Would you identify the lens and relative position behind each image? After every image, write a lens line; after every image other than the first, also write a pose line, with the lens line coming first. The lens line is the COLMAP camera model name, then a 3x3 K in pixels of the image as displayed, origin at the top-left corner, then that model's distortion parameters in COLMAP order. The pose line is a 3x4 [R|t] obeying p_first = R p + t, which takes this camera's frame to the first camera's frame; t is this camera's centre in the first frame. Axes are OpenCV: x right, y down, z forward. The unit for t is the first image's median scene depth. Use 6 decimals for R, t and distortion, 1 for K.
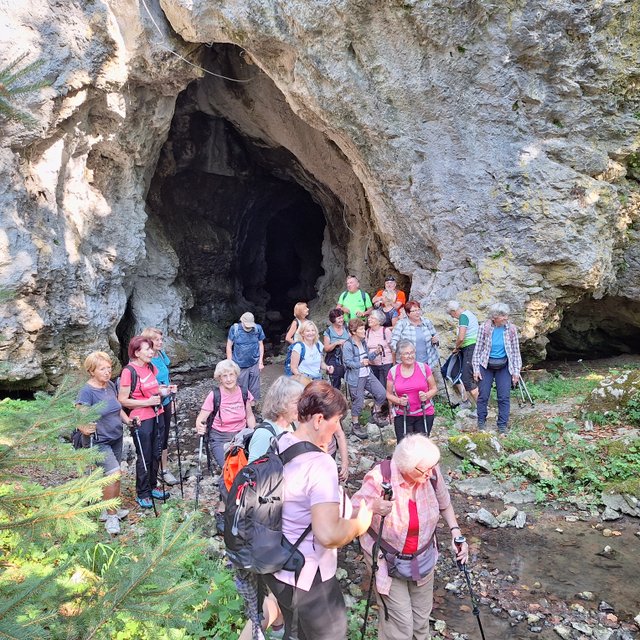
lens RADIAL K [[593.6, 0, 320.0], [0, 593.6, 320.0], [0, 0, 1]] dist [0.099718, -0.139267]
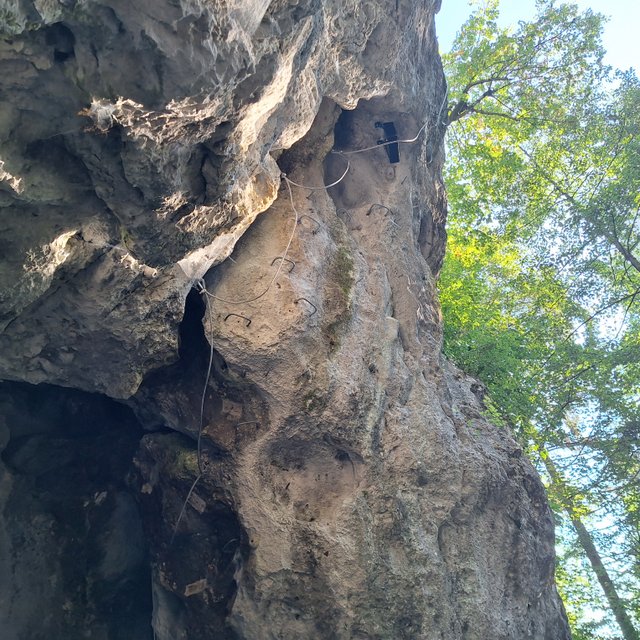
lens RADIAL K [[593.6, 0, 320.0], [0, 593.6, 320.0], [0, 0, 1]] dist [0.099718, -0.139267]
pose [[0.261185, 0.791486, 0.552569, -0.565099], [0.253642, 0.496051, -0.830421, -0.023270], [-0.931369, 0.357048, -0.071192, 1.090325]]
